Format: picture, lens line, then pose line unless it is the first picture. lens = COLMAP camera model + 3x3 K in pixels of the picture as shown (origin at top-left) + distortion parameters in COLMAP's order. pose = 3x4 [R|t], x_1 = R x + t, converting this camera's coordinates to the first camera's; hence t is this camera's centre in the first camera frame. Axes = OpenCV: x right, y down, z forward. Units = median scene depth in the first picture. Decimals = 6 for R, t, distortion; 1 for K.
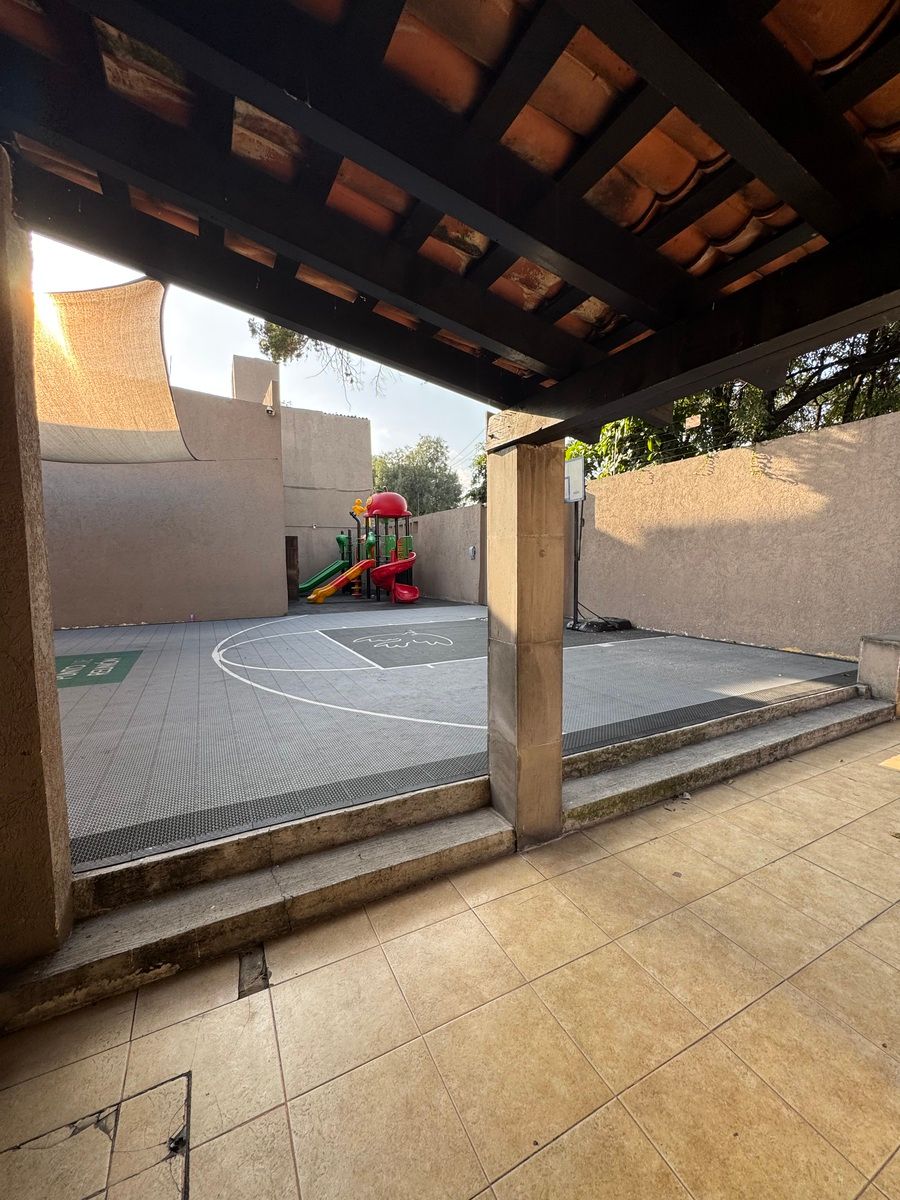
lens RADIAL K [[478.4, 0, 449.6], [0, 478.4, 601.9], [0, 0, 1]] dist [-0.004476, 0.000457]
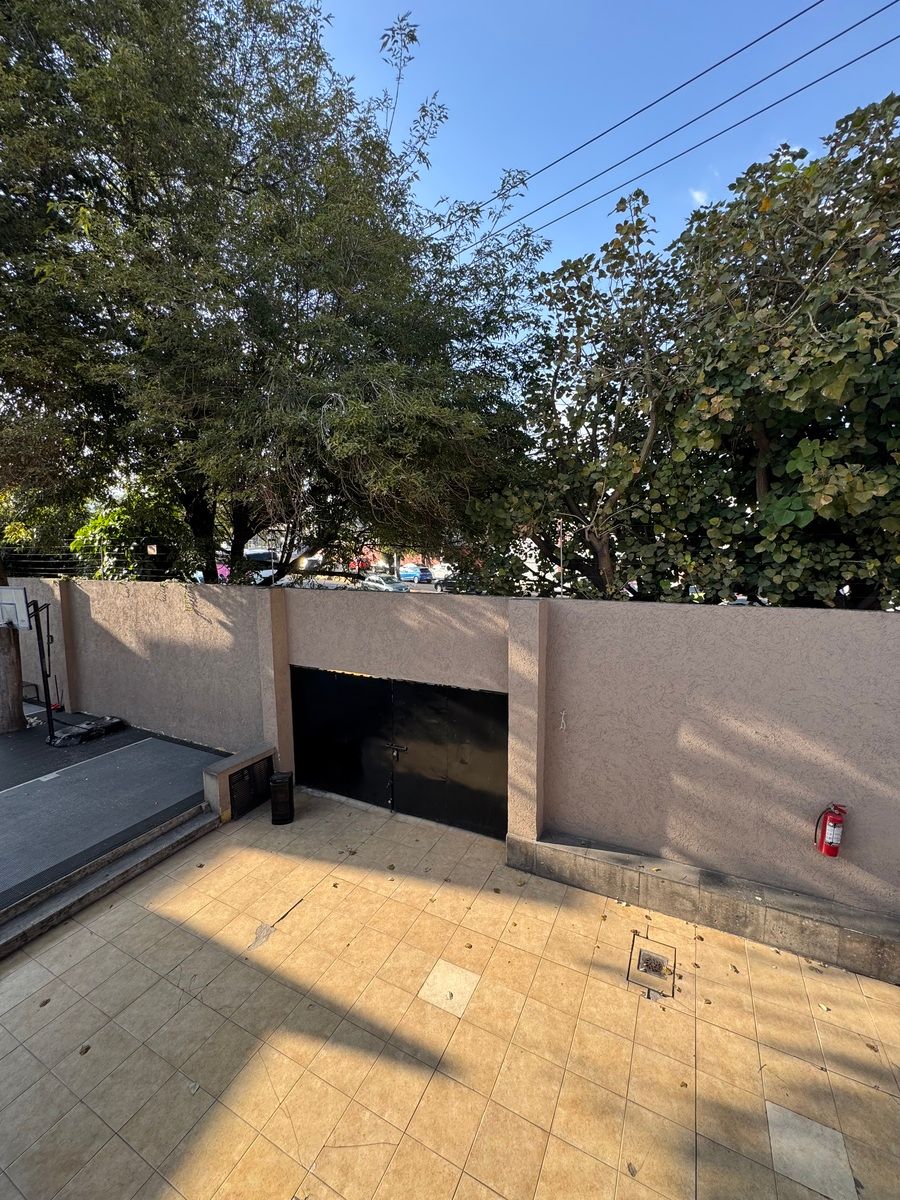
lens RADIAL K [[478.4, 0, 452.8], [0, 478.4, 601.0], [0, 0, 1]] dist [-0.004476, 0.000457]
pose [[0.805356, -0.074222, 0.588127, 0.560745], [0.053663, 0.997185, 0.052362, -0.379296], [-0.590358, -0.010610, 0.807072, -0.468150]]
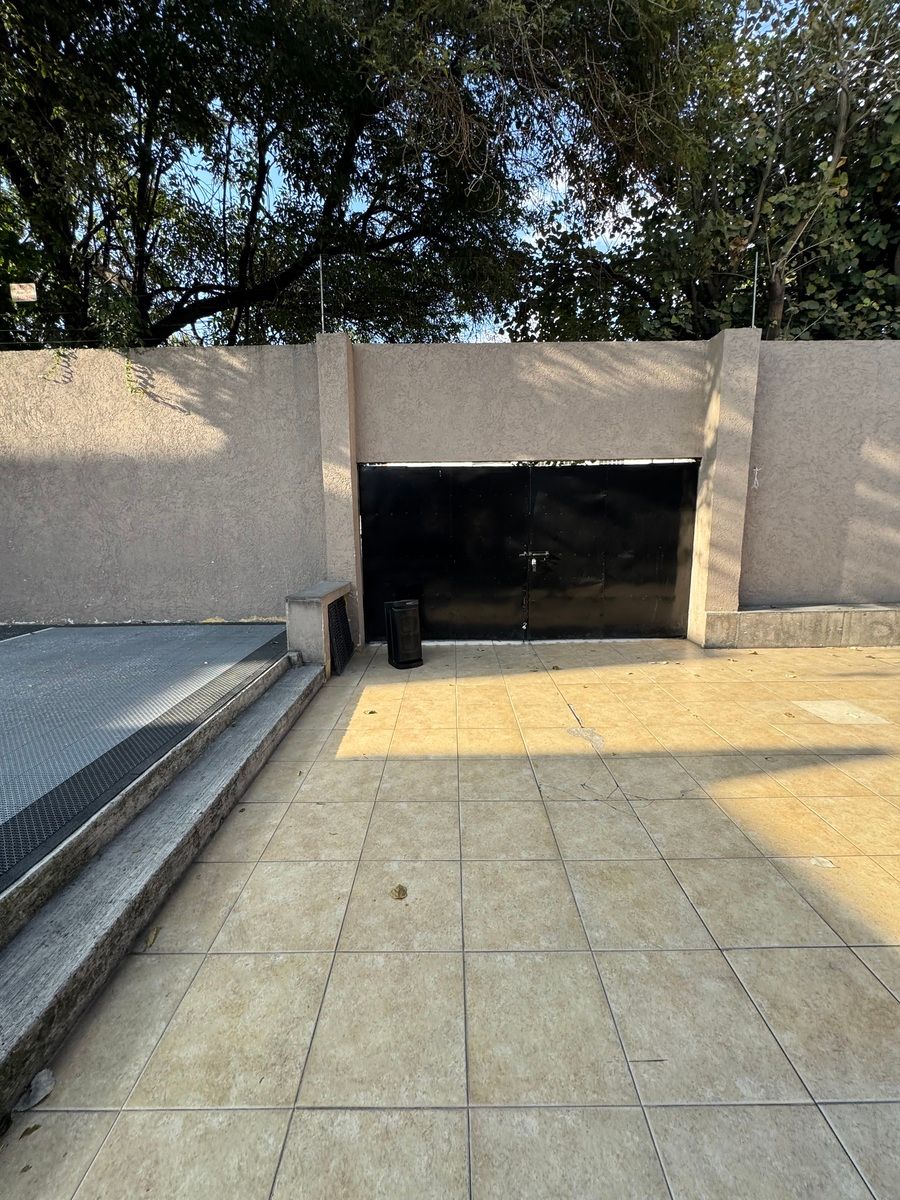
lens RADIAL K [[478.4, 0, 450.4], [0, 478.4, 600.2], [0, 0, 1]] dist [-0.004476, 0.000457]
pose [[0.451370, -0.147287, 0.880097, 0.201226], [0.082397, 0.988950, 0.123246, -0.003190], [-0.888525, 0.016888, 0.458518, 0.287002]]
